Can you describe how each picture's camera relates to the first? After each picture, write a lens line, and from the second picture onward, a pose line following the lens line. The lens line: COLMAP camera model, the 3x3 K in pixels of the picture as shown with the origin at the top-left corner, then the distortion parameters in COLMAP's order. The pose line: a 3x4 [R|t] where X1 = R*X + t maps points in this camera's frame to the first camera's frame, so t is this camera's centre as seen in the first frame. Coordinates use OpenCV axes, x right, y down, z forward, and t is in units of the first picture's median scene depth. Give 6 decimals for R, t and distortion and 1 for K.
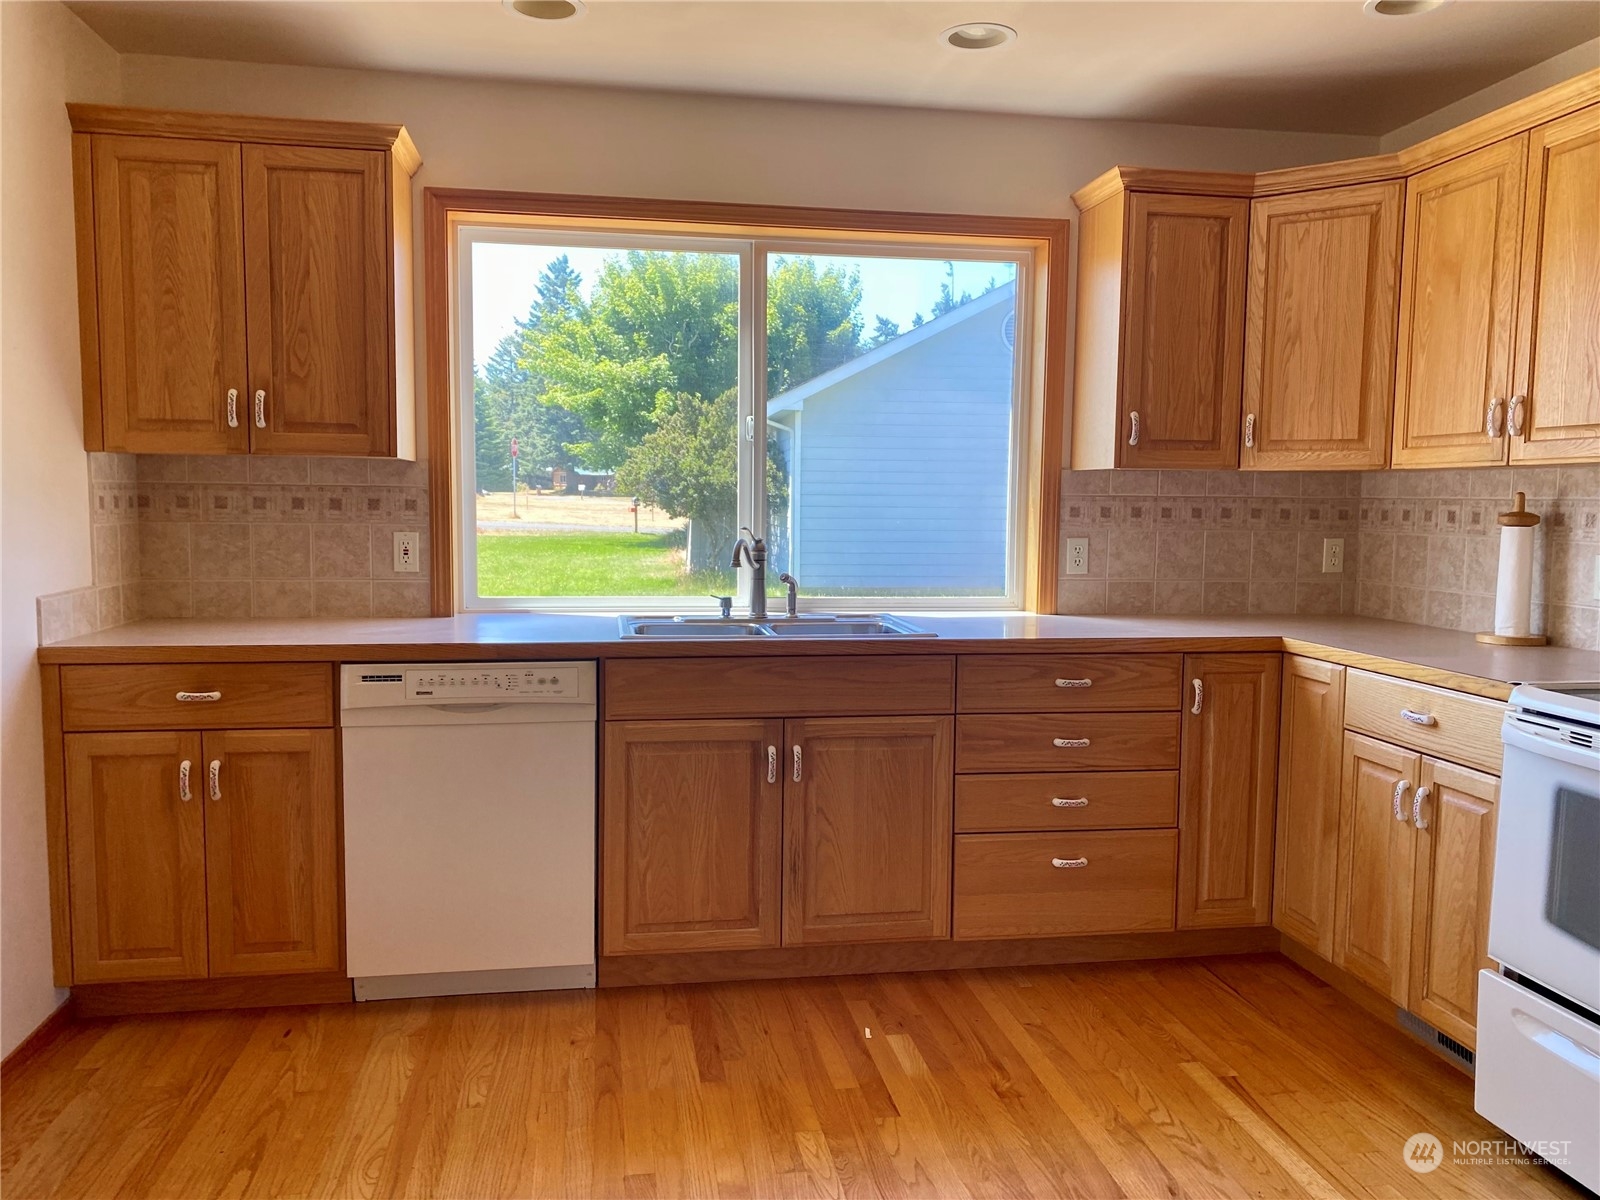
lens RADIAL K [[1219.2, 0, 806.8], [0, 1219.2, 606.9], [0, 0, 1]] dist [0.048764, -0.042377]
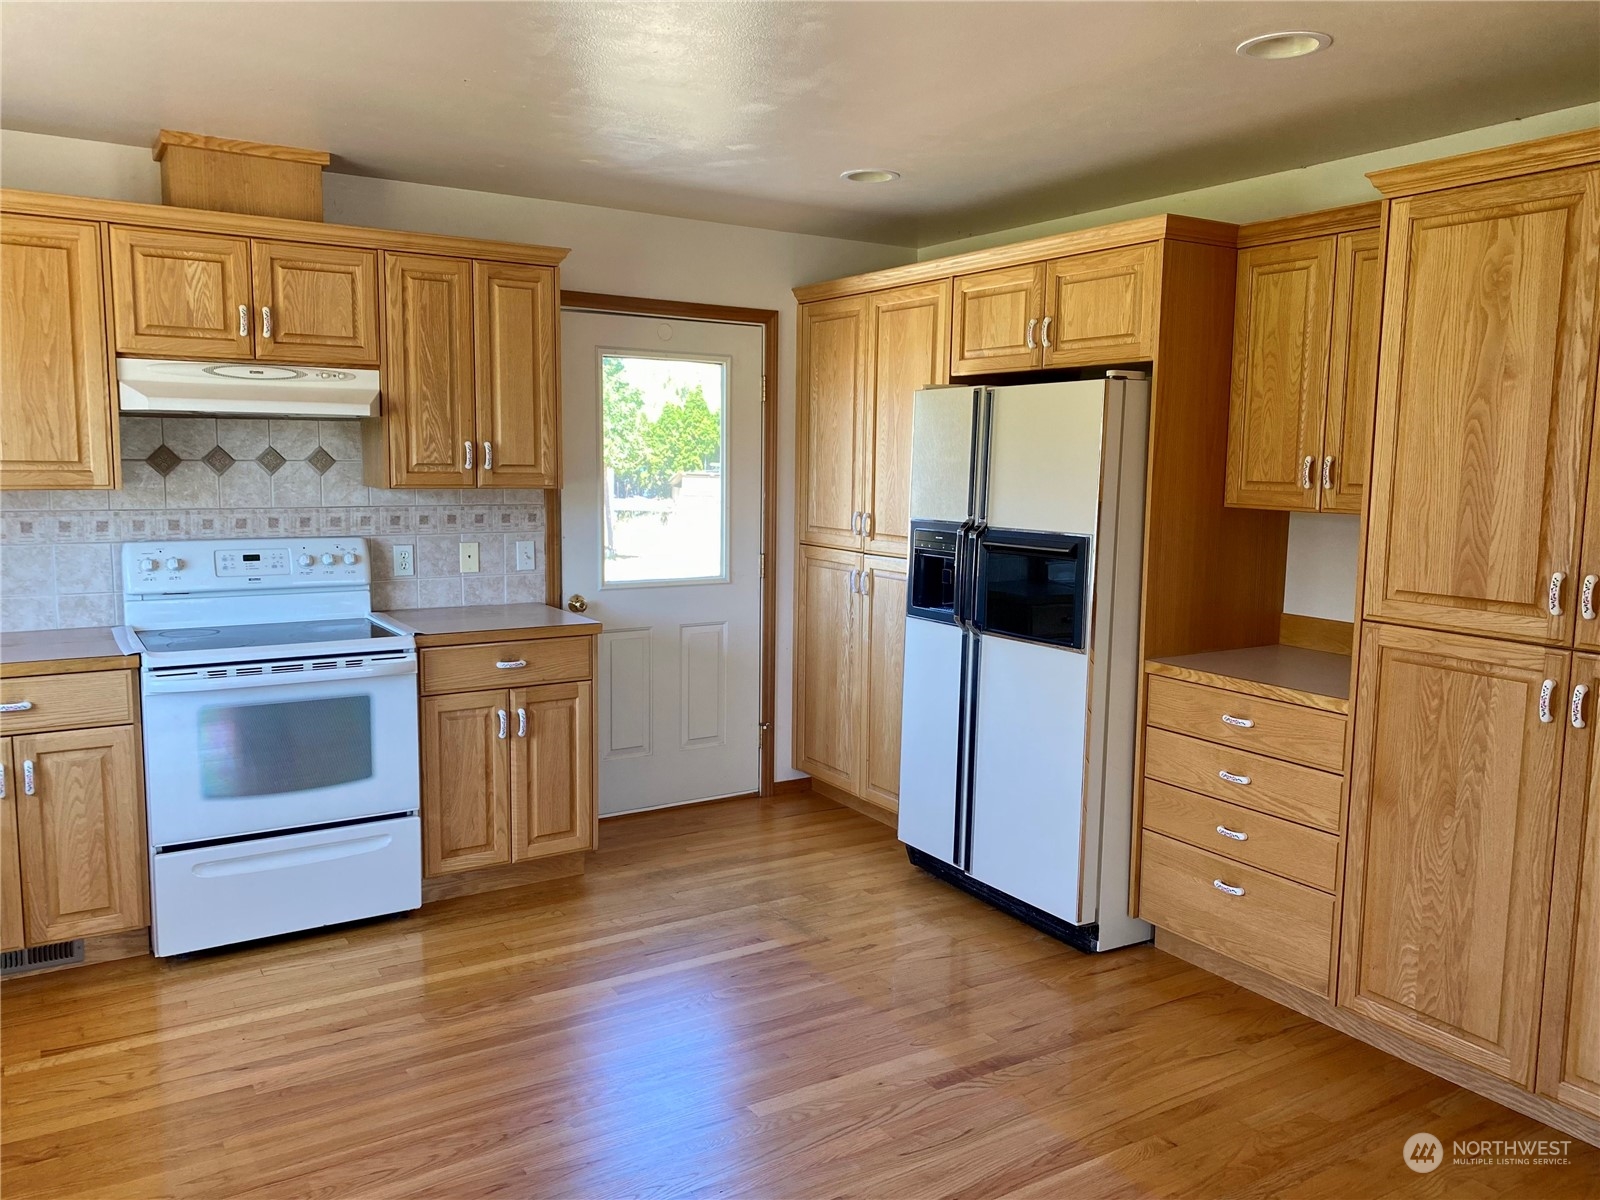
lens RADIAL K [[1219.2, 0, 797.0], [0, 1219.2, 590.7], [0, 0, 1]] dist [0.048764, -0.042377]
pose [[-0.371211, -0.124948, 0.920103, -0.777367], [0.064515, 0.985040, 0.159795, -0.145255], [-0.926305, 0.118678, -0.357597, 0.625405]]
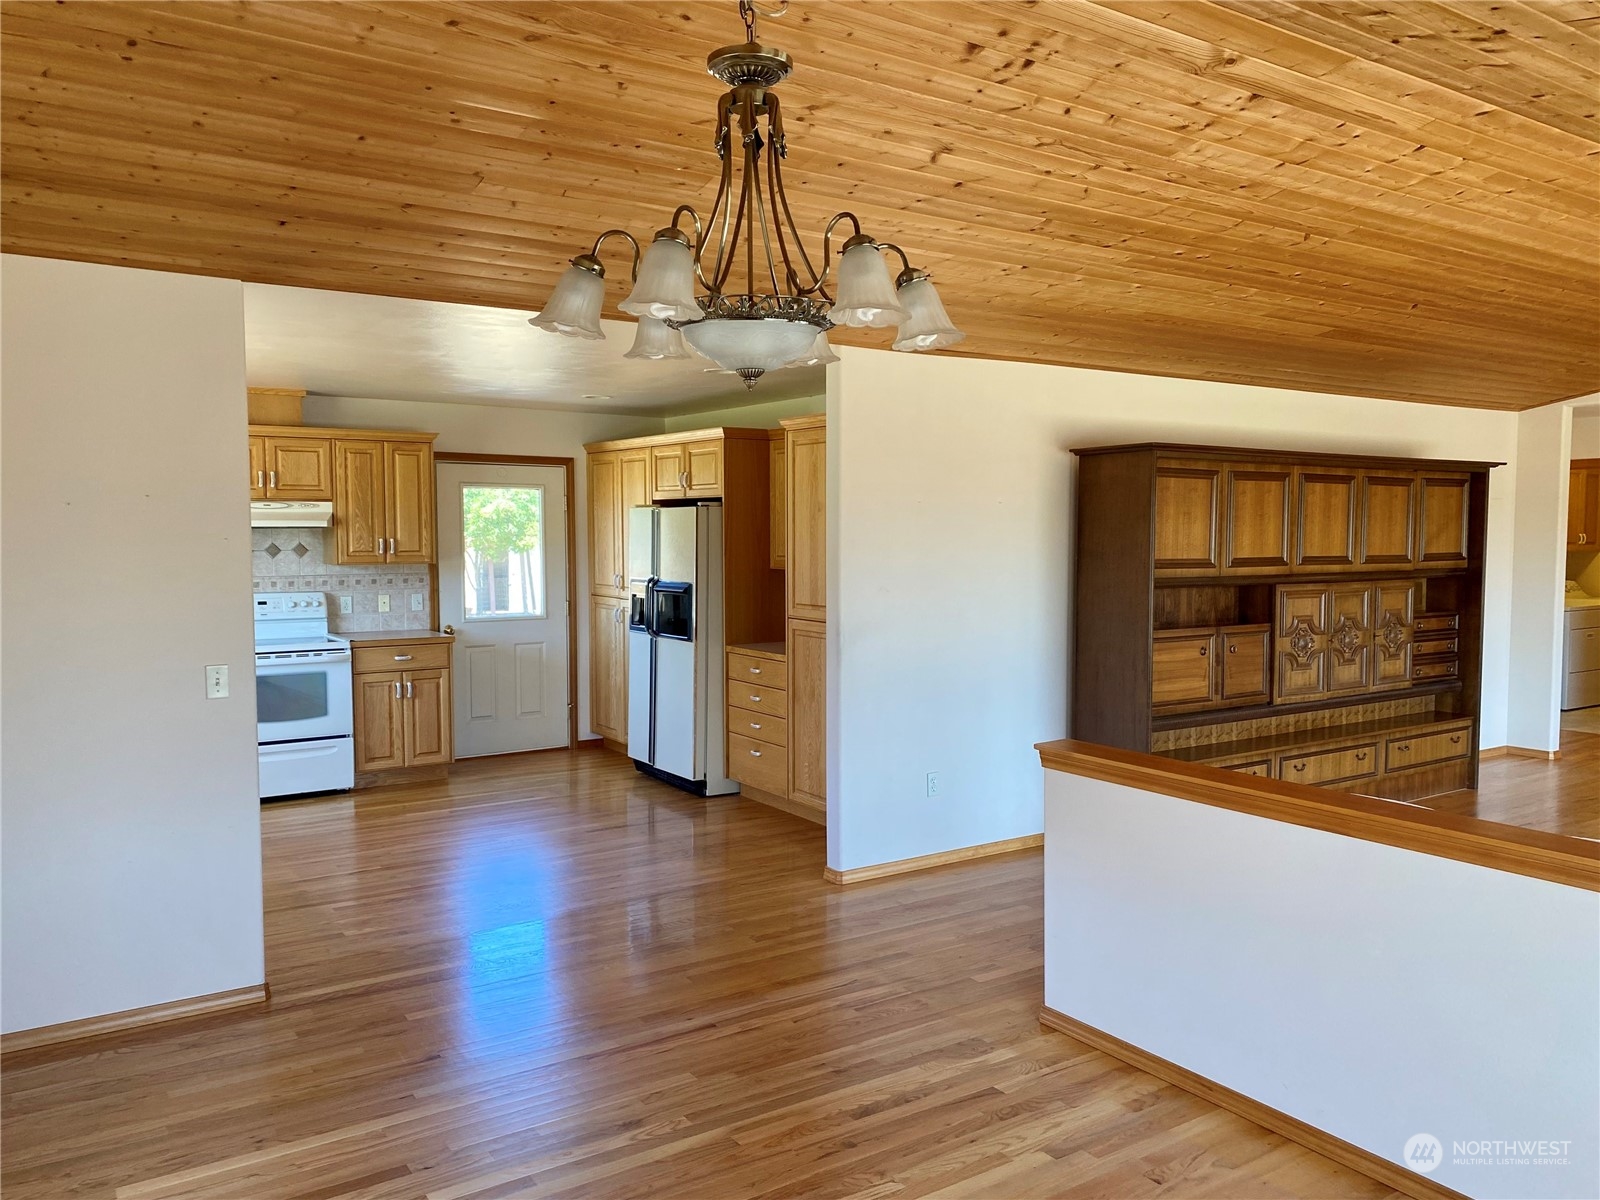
lens RADIAL K [[1219.2, 0, 821.3], [0, 1219.2, 600.3], [0, 0, 1]] dist [0.048764, -0.042377]
pose [[-0.413885, -0.070305, 0.907611, -2.014627], [0.074051, 0.991109, 0.110541, -0.199975], [-0.907312, 0.112961, -0.404999, 0.671196]]
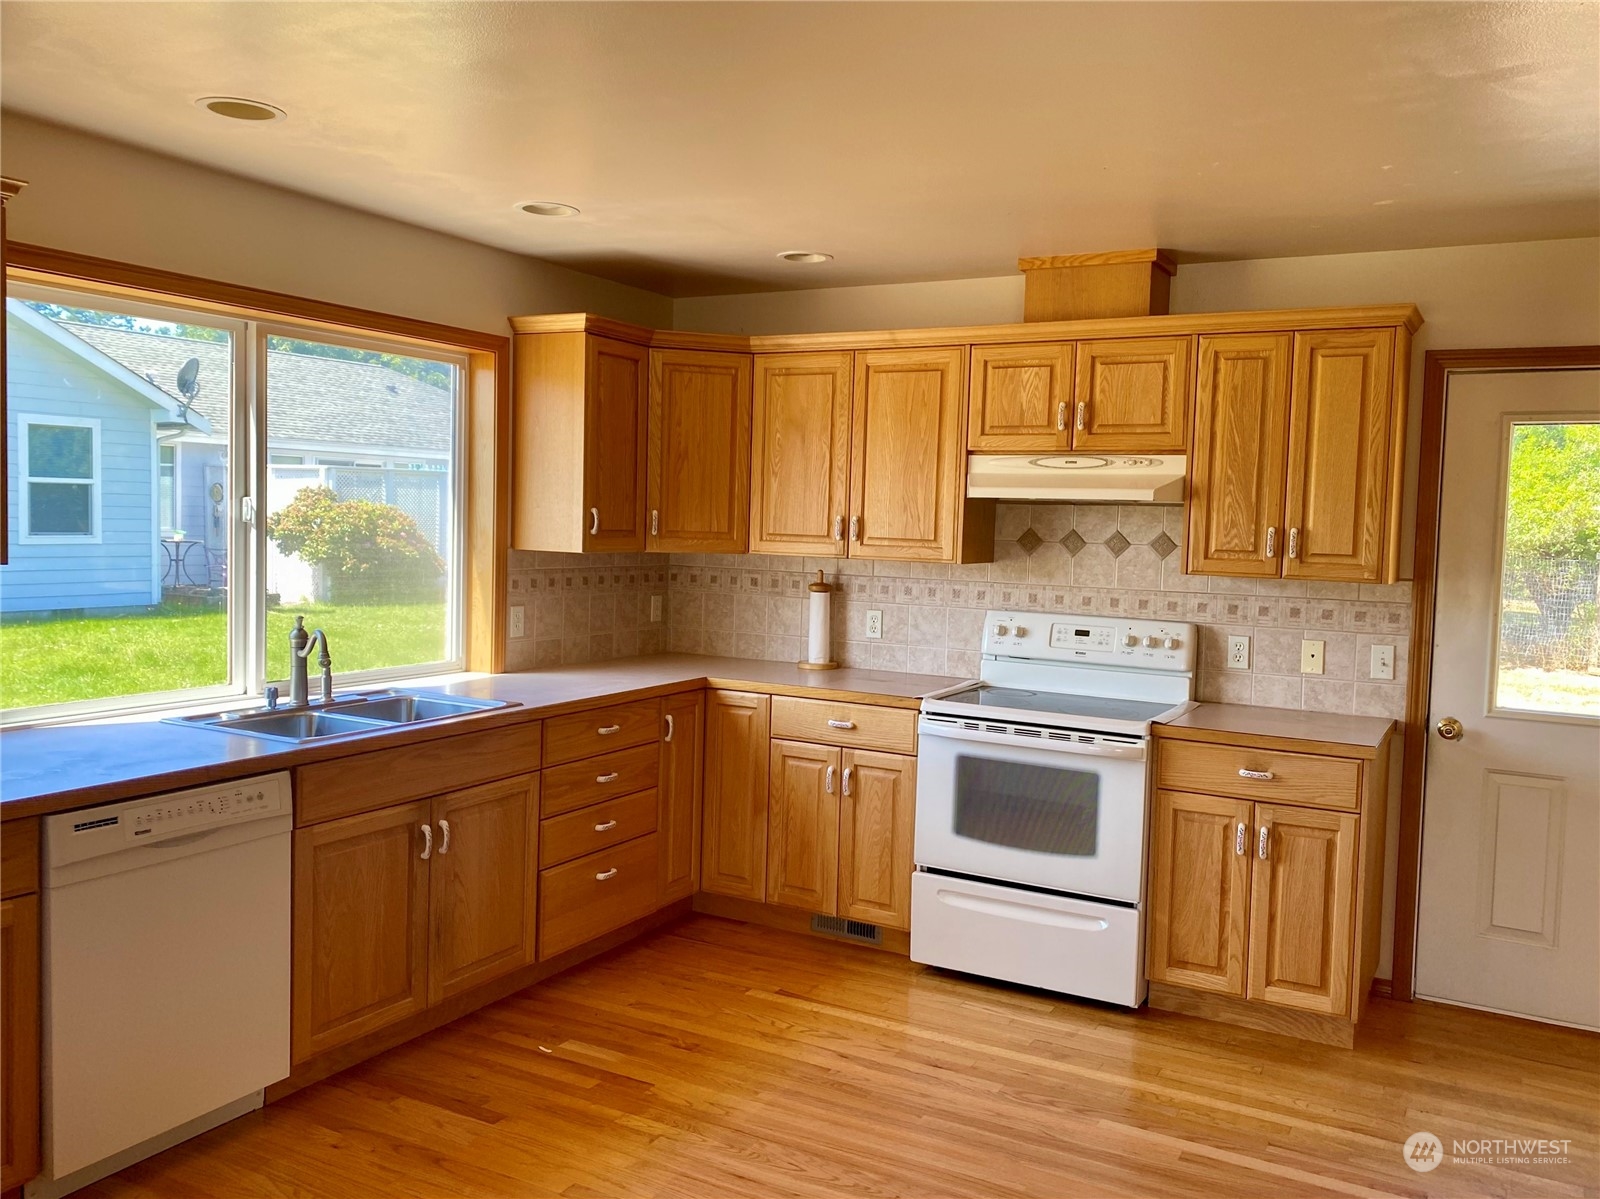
lens RADIAL K [[1288.2, 0, 809.0], [0, 1288.2, 585.3], [0, 0, 1]] dist [0.057477, -0.063156]
pose [[0.625744, -0.037048, 0.779148, -0.698796], [0.048218, 0.998798, 0.008768, -0.090675], [-0.778537, 0.032083, 0.626778, 0.004871]]
